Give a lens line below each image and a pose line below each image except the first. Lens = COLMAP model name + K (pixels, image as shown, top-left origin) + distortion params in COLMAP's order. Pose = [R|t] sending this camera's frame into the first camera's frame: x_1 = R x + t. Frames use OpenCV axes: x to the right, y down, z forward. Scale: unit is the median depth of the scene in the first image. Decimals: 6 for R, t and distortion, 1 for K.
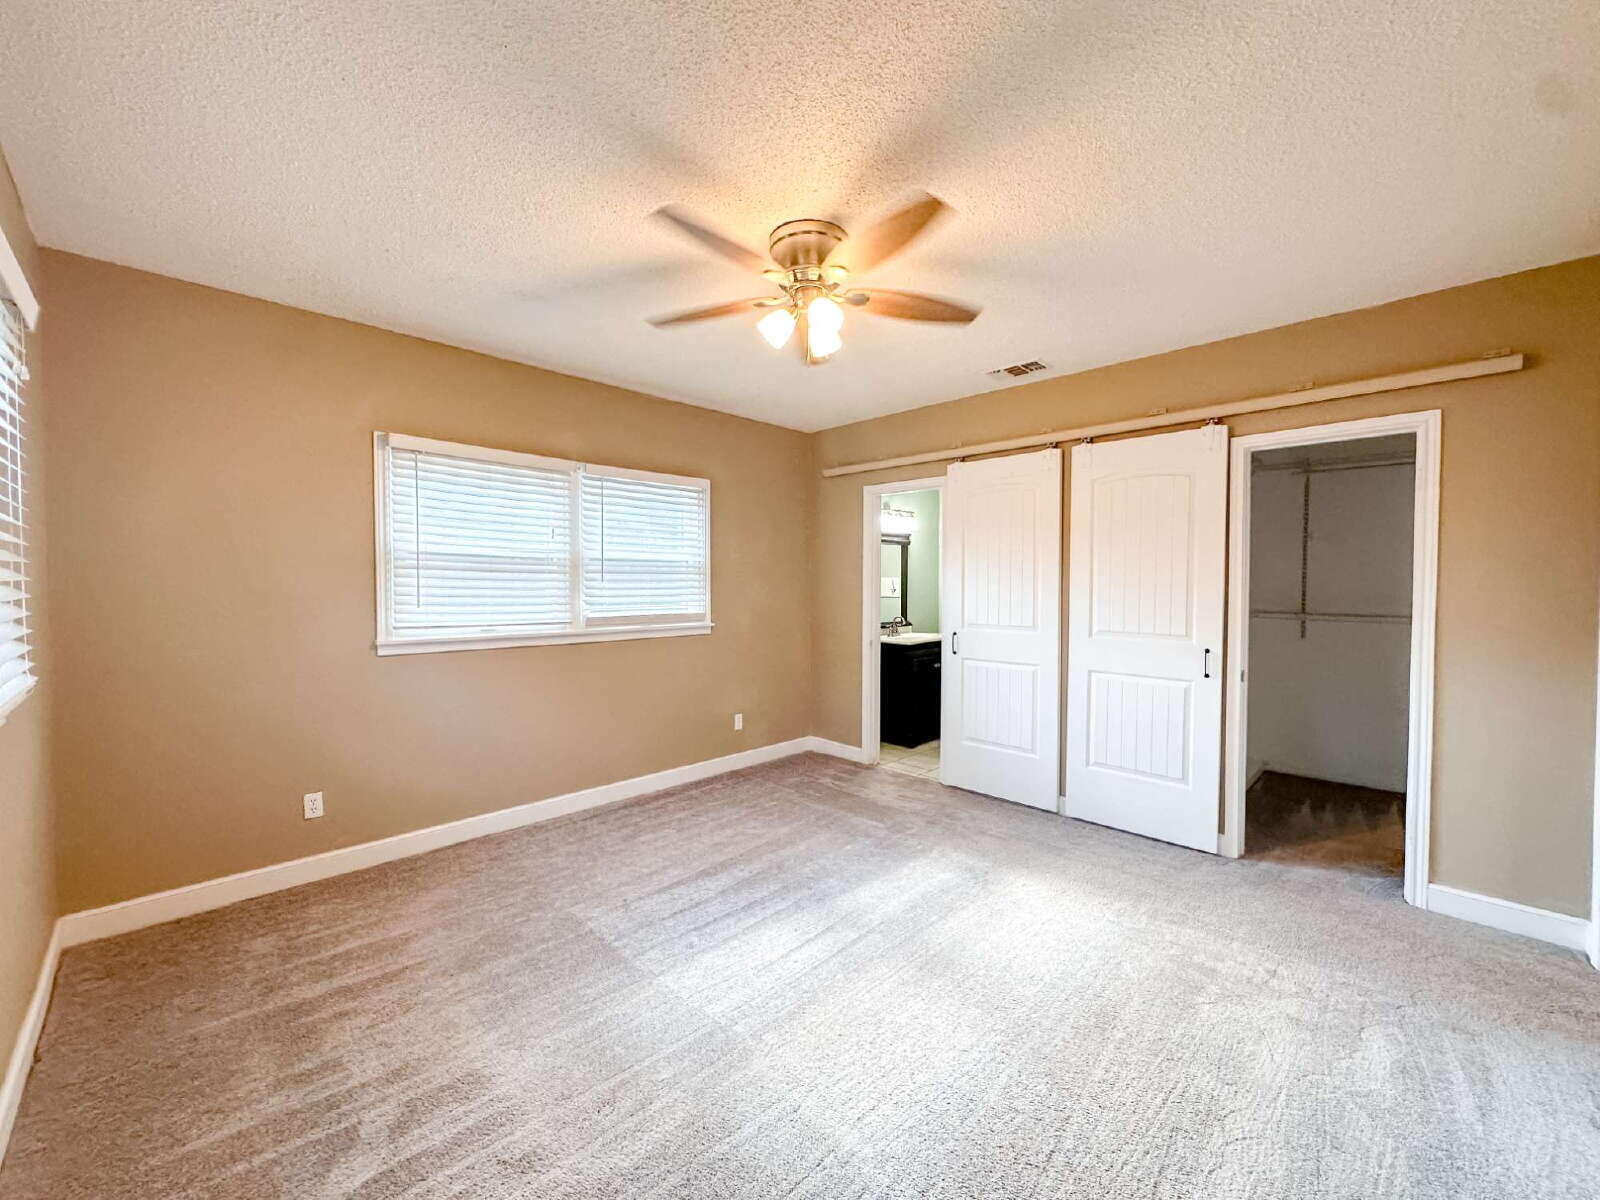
lens RADIAL K [[636.9, 0, 801.7], [0, 636.9, 599.3], [0, 0, 1]] dist [-0.005563, 0.000588]
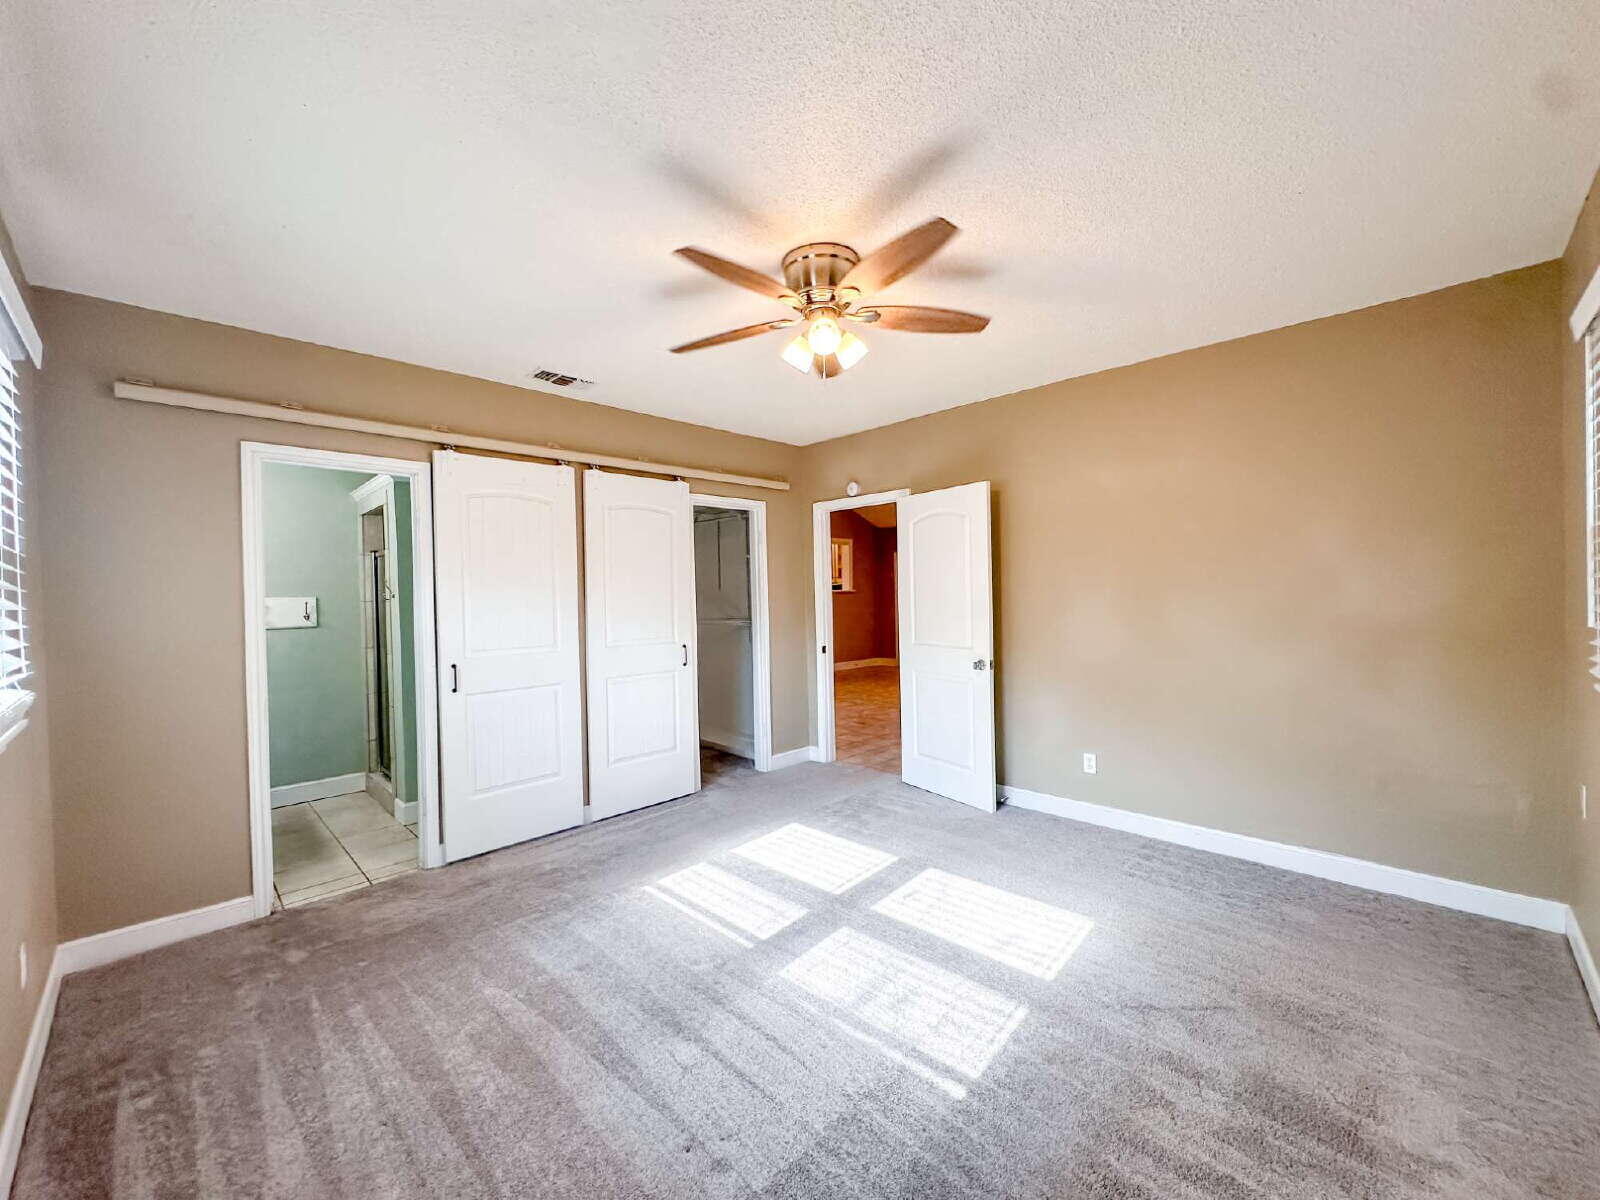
lens RADIAL K [[636.9, 0, 801.7], [0, 636.9, 599.3], [0, 0, 1]] dist [-0.005563, 0.000588]
pose [[-0.005645, -0.011283, 0.999920, -0.635760], [0.049046, 0.998730, 0.011546, -0.019911], [-0.998781, 0.049107, -0.005084, 0.657066]]
